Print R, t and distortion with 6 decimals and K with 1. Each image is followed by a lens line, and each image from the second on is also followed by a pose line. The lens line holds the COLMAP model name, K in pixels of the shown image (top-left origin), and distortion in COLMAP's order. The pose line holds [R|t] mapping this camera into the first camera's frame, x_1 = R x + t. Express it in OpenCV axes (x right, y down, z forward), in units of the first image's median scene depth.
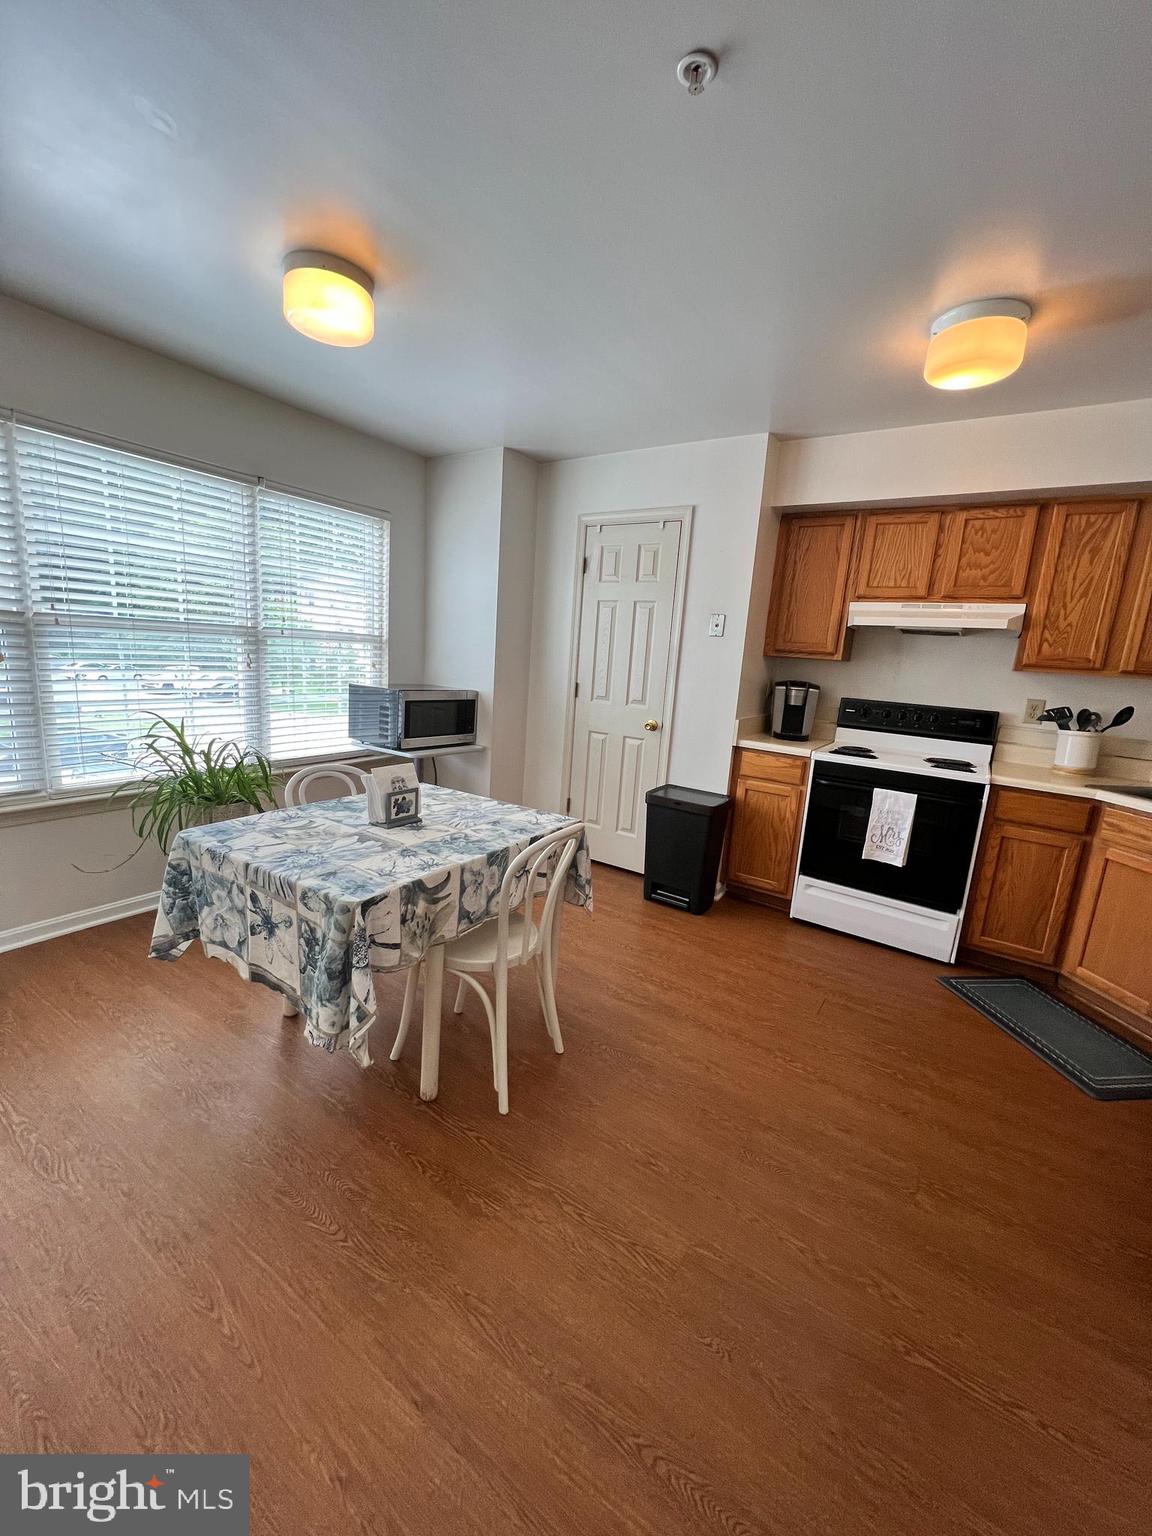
lens RADIAL K [[610.9, 0, 576.0], [0, 610.9, 768.0], [0, 0, 1]] dist [-0.000665, 0.000103]
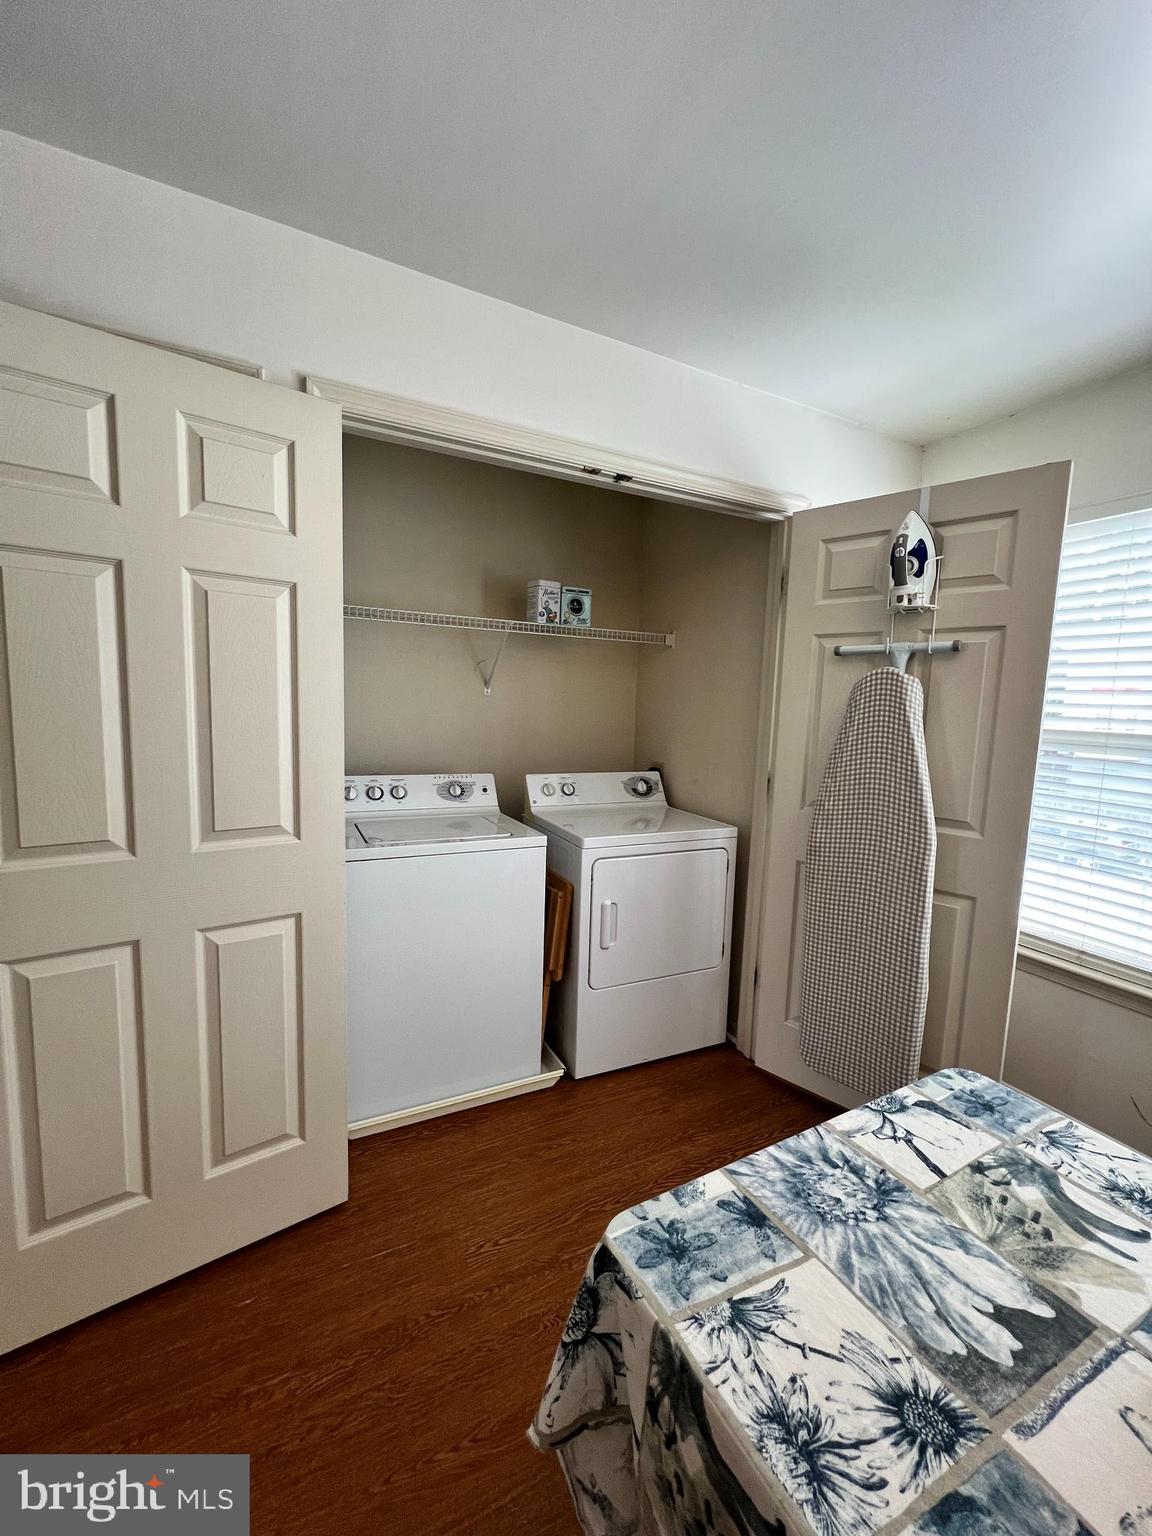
lens RADIAL K [[610.9, 0, 576.0], [0, 610.9, 768.0], [0, 0, 1]] dist [-0.000665, 0.000103]
pose [[-0.488325, 0.011540, -0.872585, 0.077765], [-0.231130, 0.962493, 0.142076, -0.161556], [0.841497, 0.271060, -0.467343, 0.735307]]
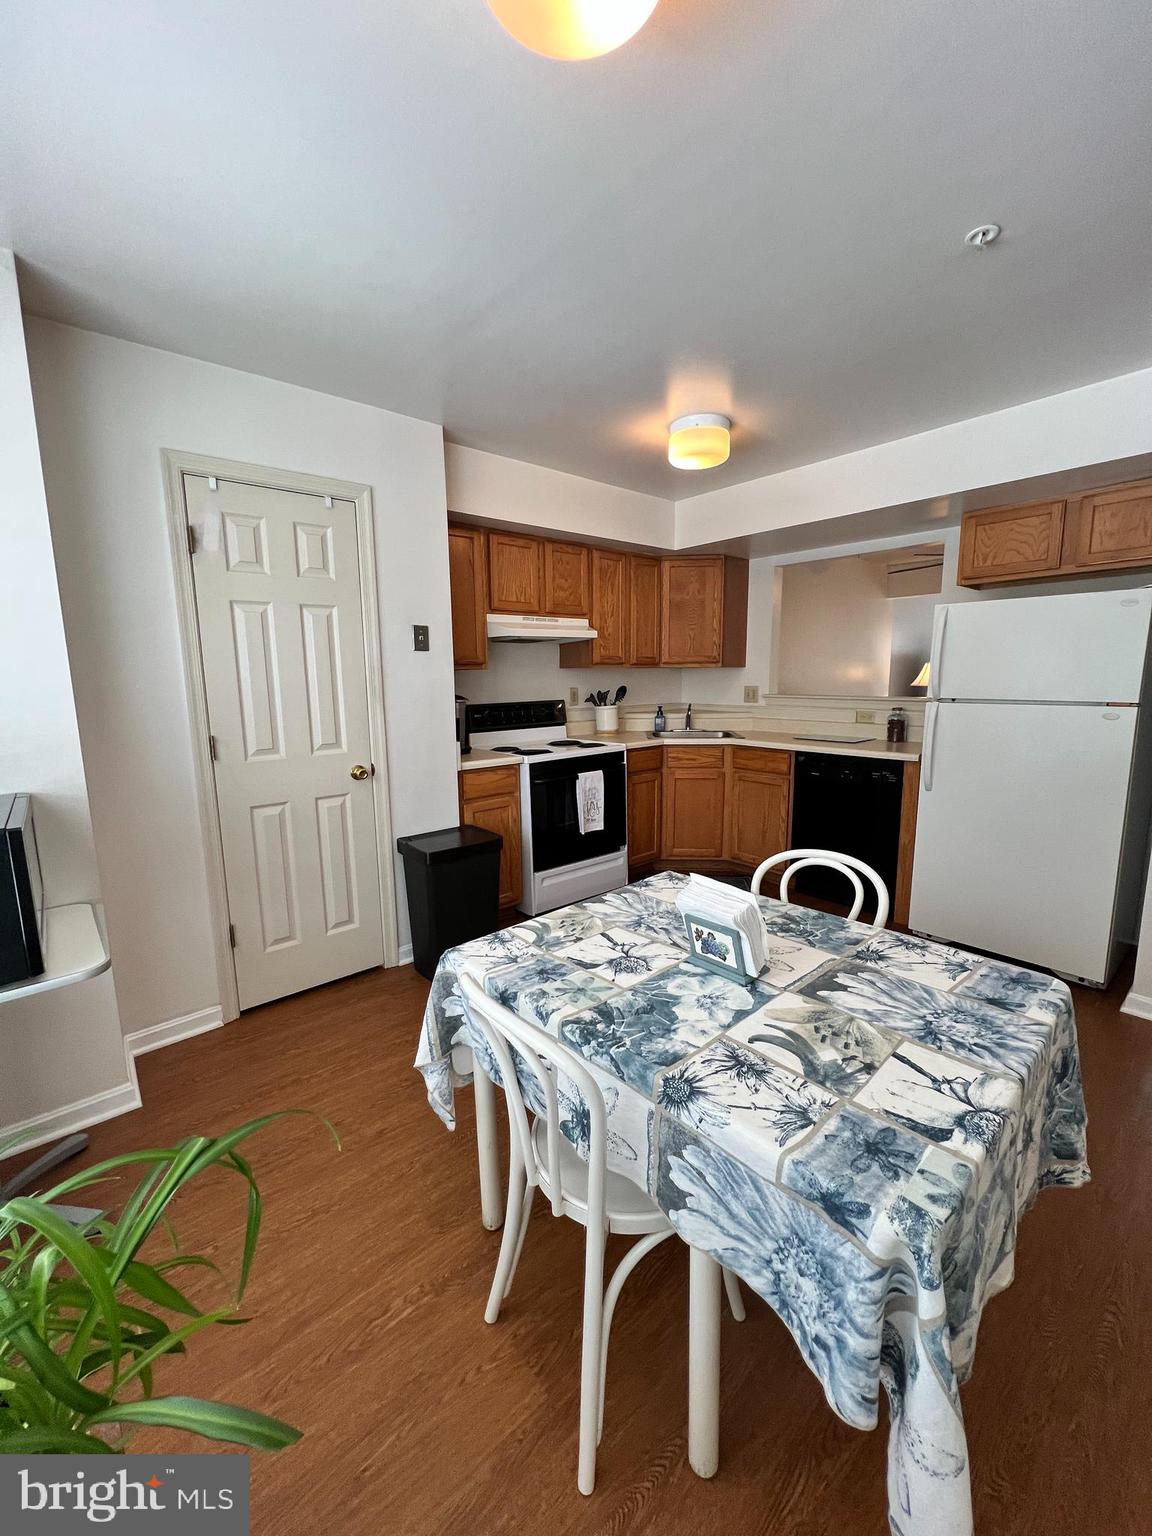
lens RADIAL K [[610.9, 0, 576.0], [0, 610.9, 768.0], [0, 0, 1]] dist [-0.000665, 0.000103]
pose [[0.270968, -0.218947, 0.937357, -0.843980], [0.214872, 0.962975, 0.162816, -0.234842], [-0.938300, 0.157294, 0.307981, 0.874262]]
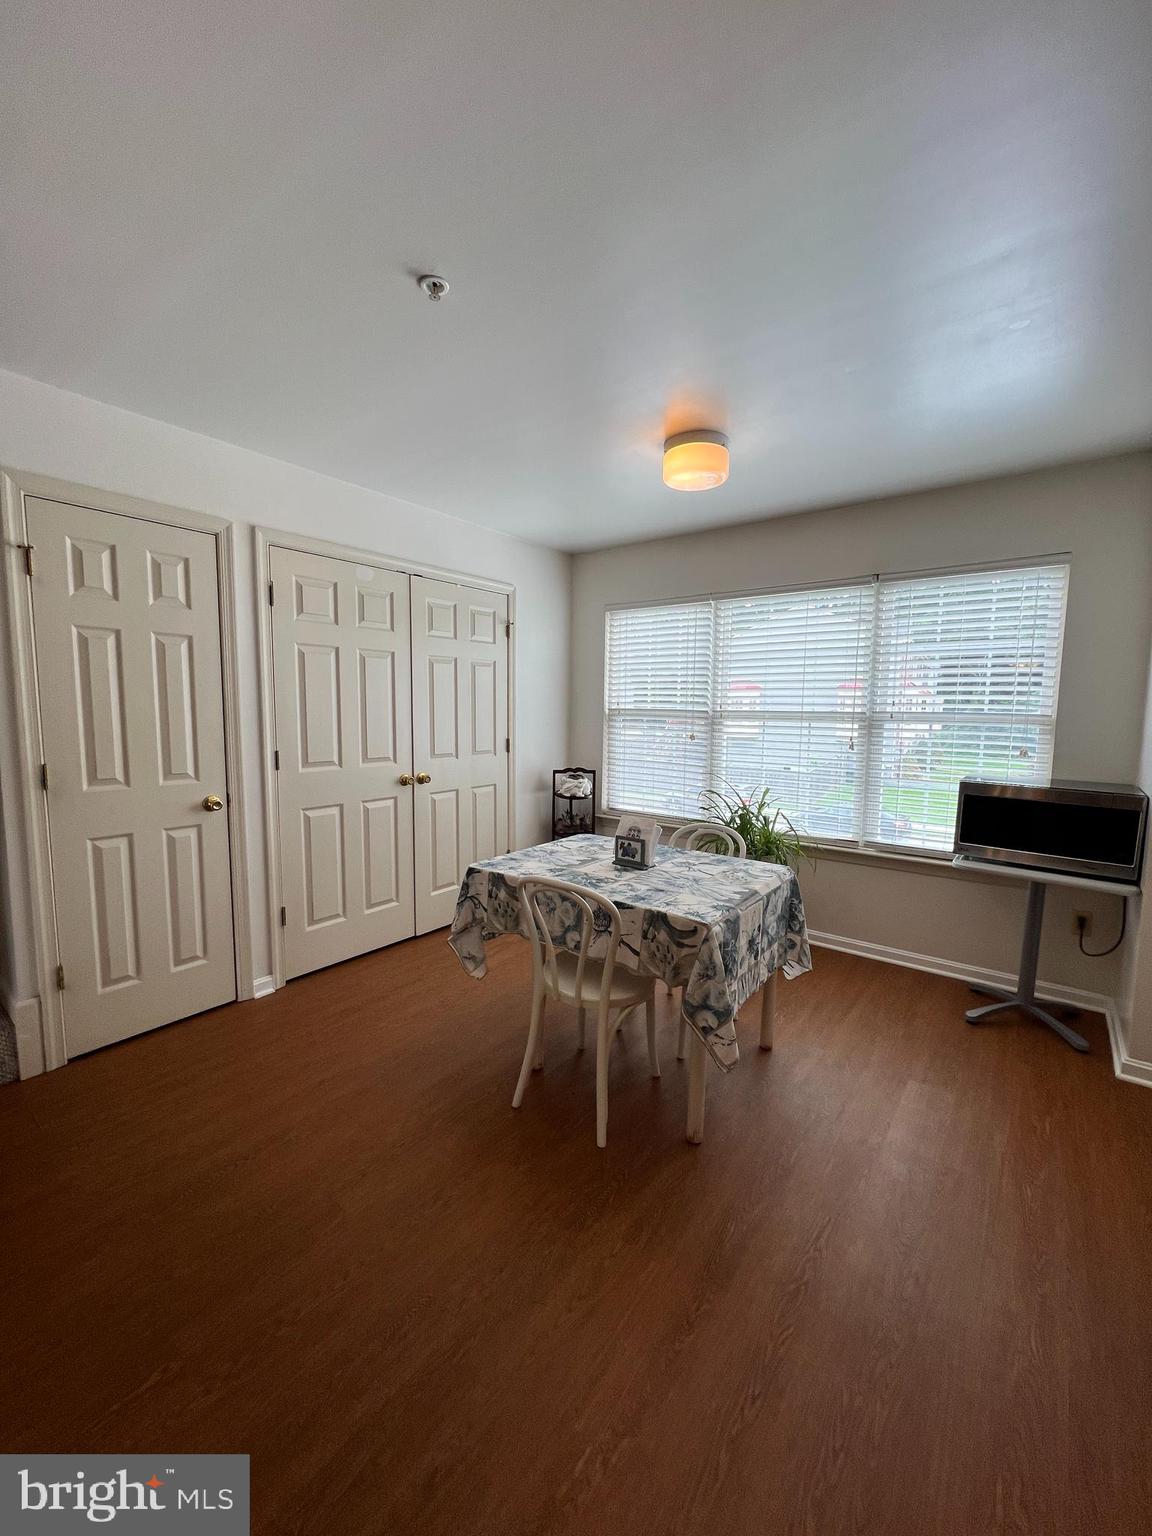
lens RADIAL K [[610.9, 0, 576.0], [0, 610.9, 768.0], [0, 0, 1]] dist [-0.000665, 0.000103]
pose [[-0.071865, 0.031253, -0.996925, 0.851899], [-0.204568, 0.977799, 0.045401, -0.120843], [0.976211, 0.207202, -0.063876, 0.881528]]
